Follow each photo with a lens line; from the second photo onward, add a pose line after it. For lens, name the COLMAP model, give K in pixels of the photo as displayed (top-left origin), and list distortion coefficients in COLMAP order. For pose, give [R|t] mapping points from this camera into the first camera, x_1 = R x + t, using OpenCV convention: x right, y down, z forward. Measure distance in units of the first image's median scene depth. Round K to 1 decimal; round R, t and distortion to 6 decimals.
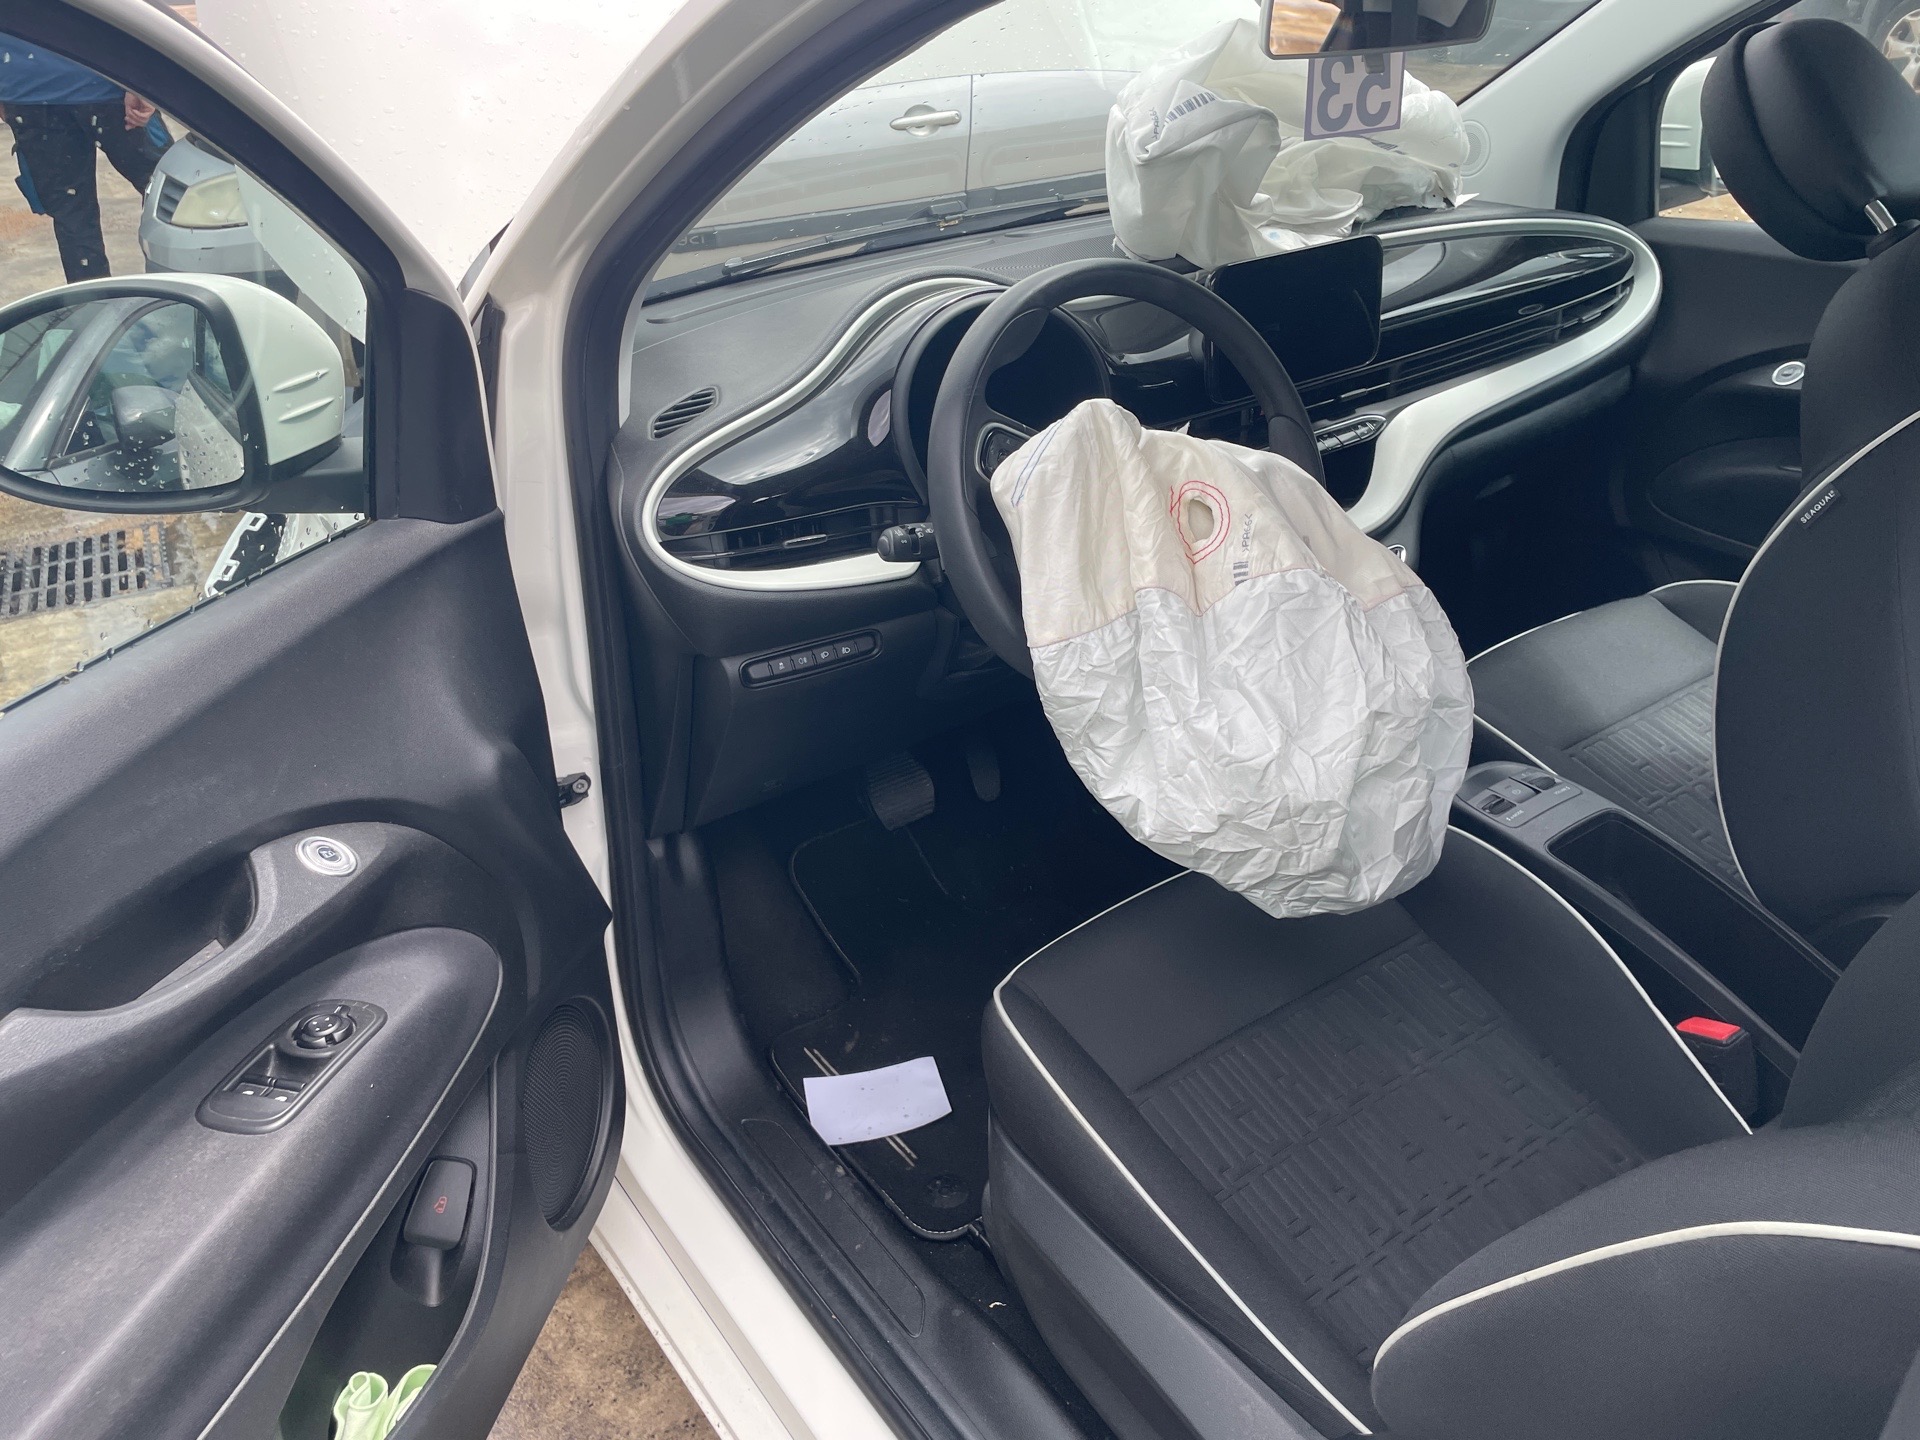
lens RADIAL K [[1455.7, 0, 954.7], [0, 1455.7, 718.6], [0, 0, 1]] dist [0.085761, -0.120343]
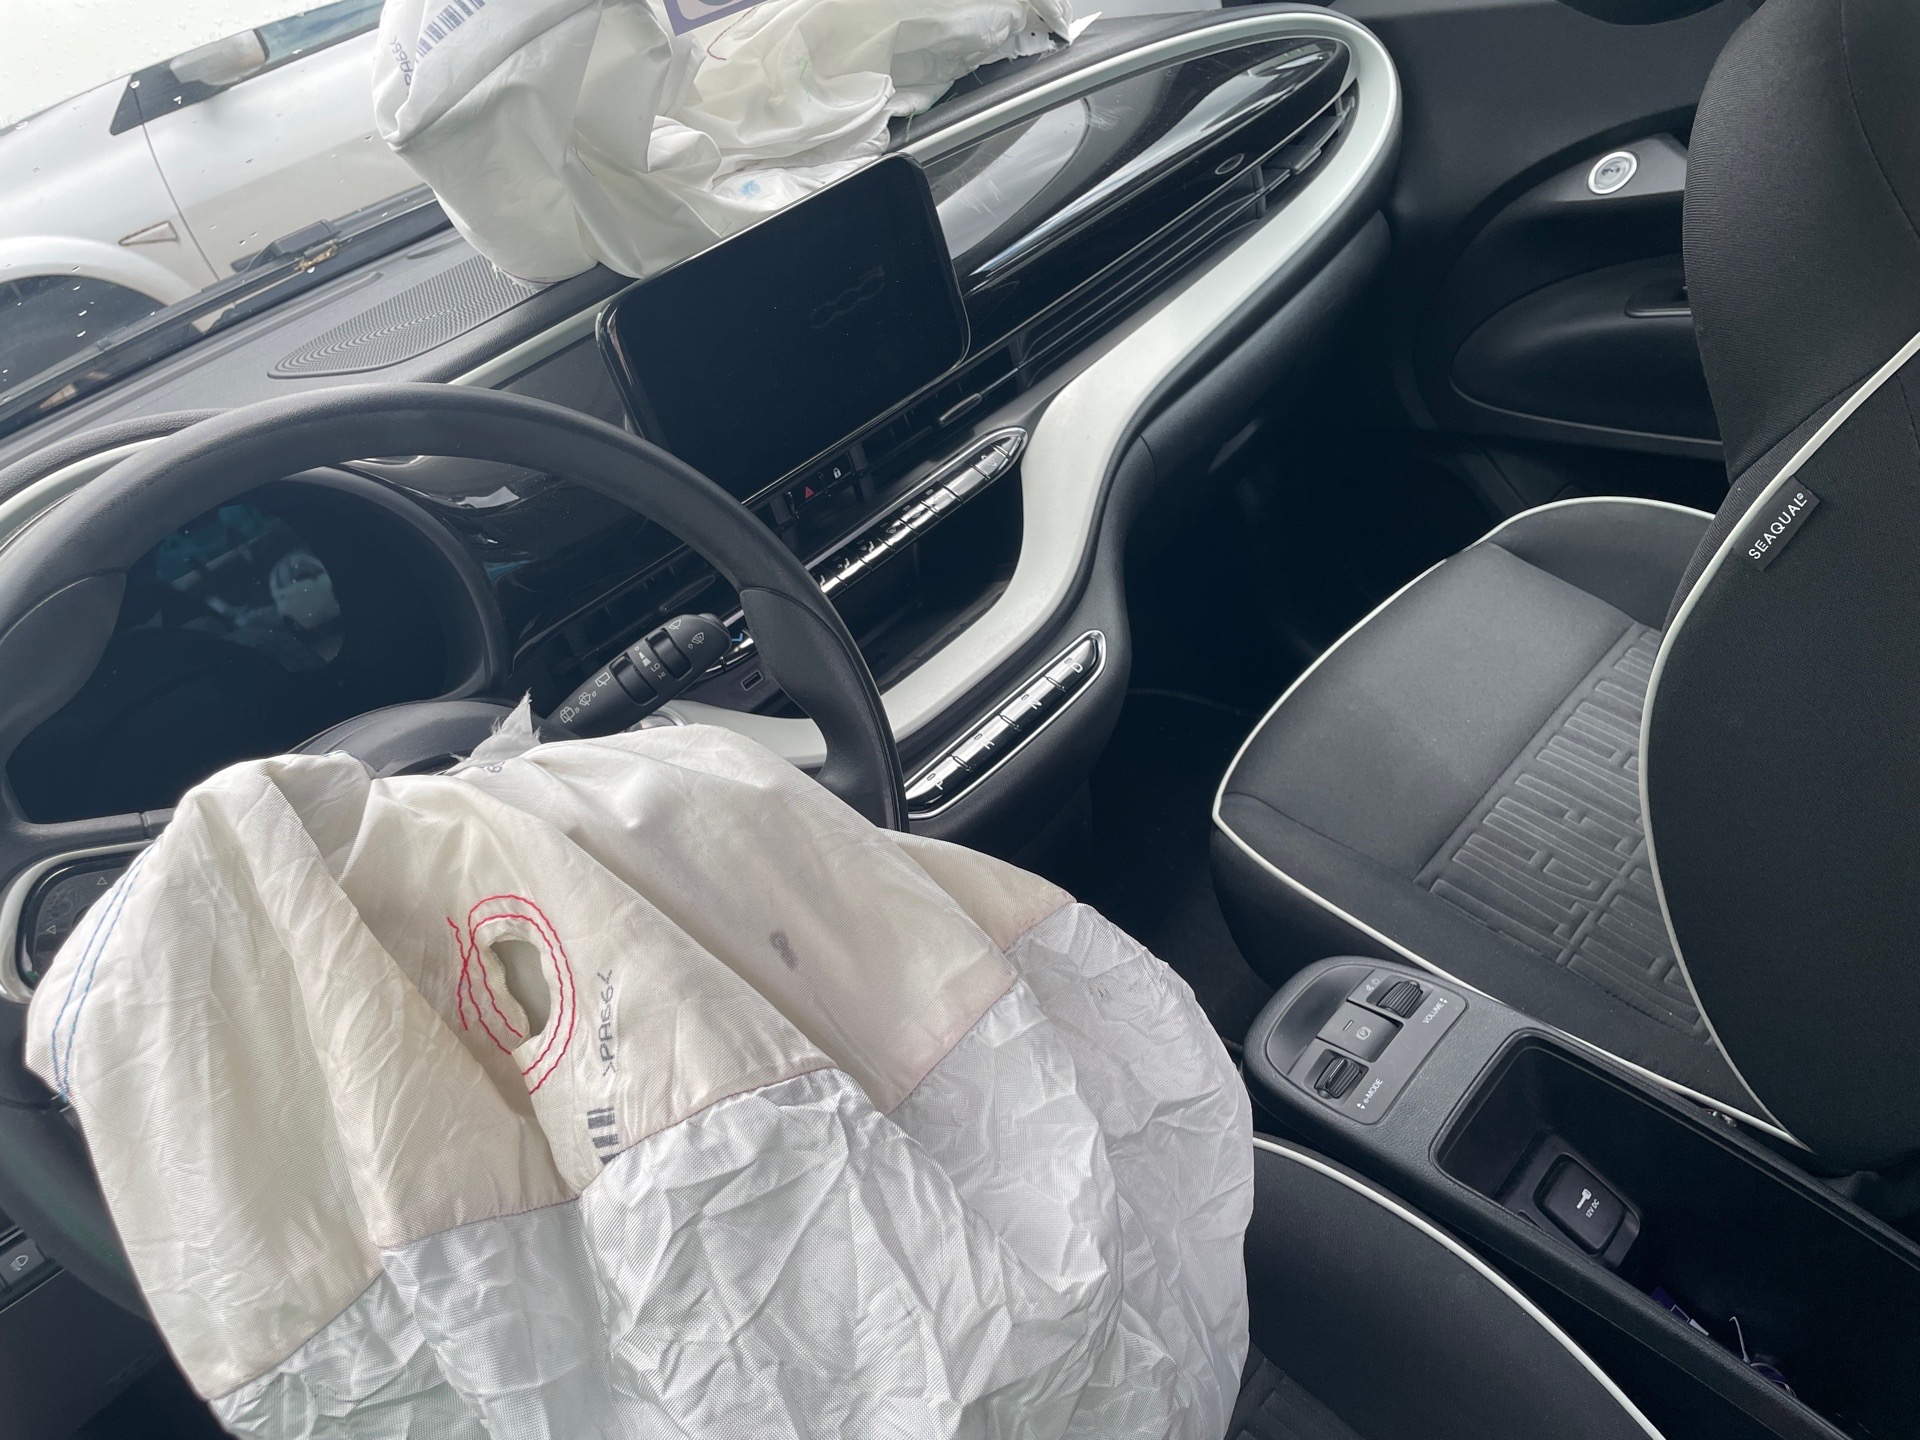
lens RADIAL K [[1455.7, 0, 940.2], [0, 1455.7, 710.6], [0, 0, 1]] dist [0.085761, -0.120343]
pose [[0.962577, -0.267224, 0.045124, 0.264267], [0.262944, 0.961214, 0.083230, -0.198965], [-0.065615, -0.068250, 0.995508, 0.503286]]
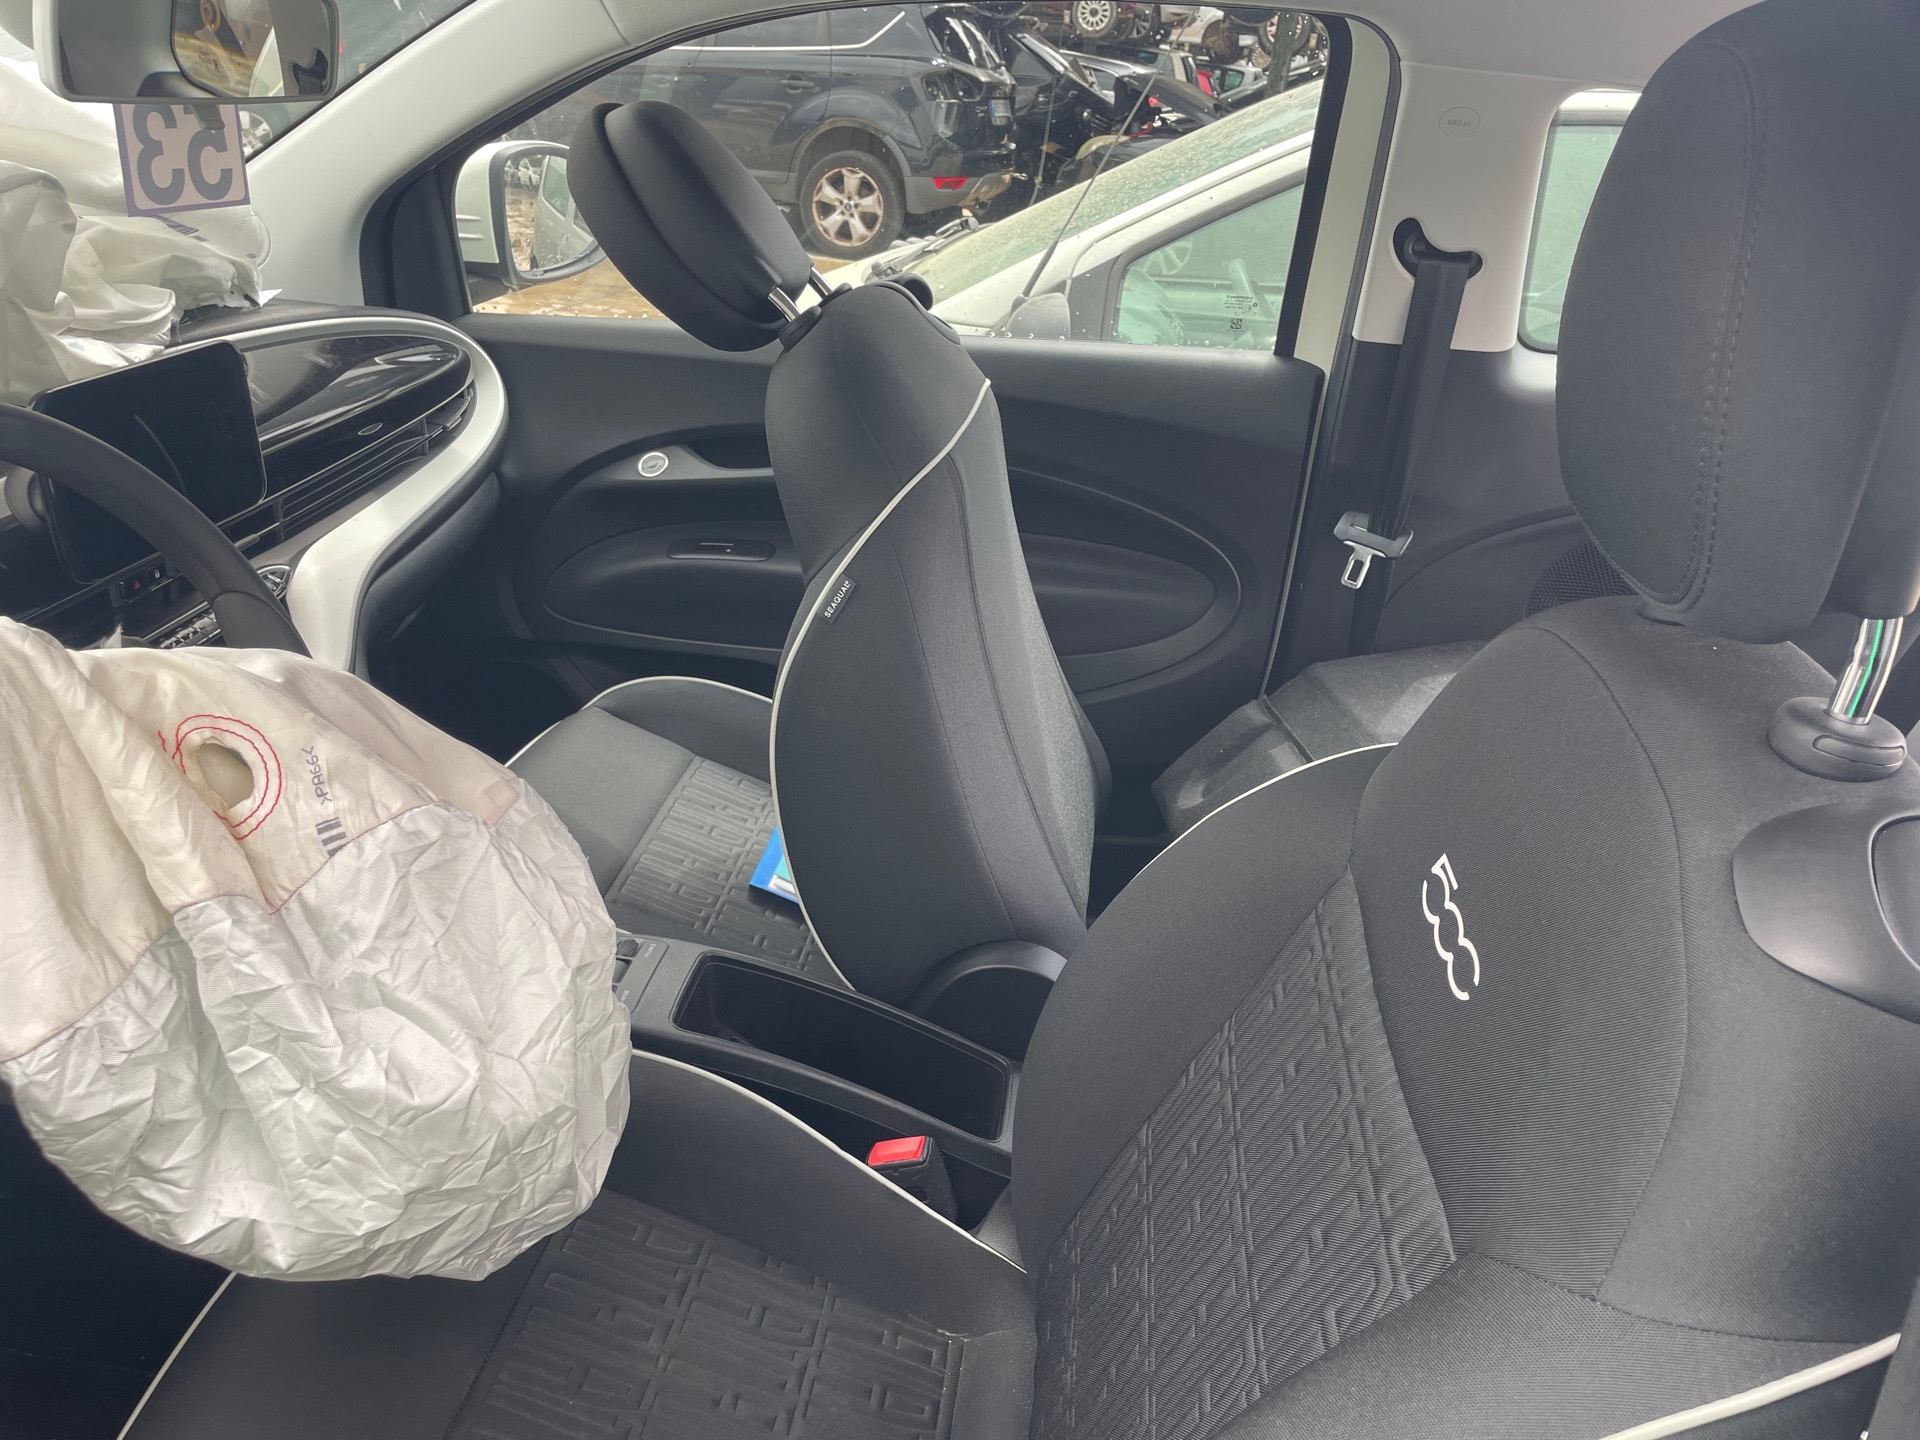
lens RADIAL K [[1455.7, 0, 950.6], [0, 1455.7, 725.4], [0, 0, 1]] dist [0.085761, -0.120343]
pose [[0.660423, -0.227501, 0.715601, -0.075994], [0.268813, 0.961470, 0.057581, -0.097011], [-0.701128, 0.154335, 0.696132, 0.284950]]
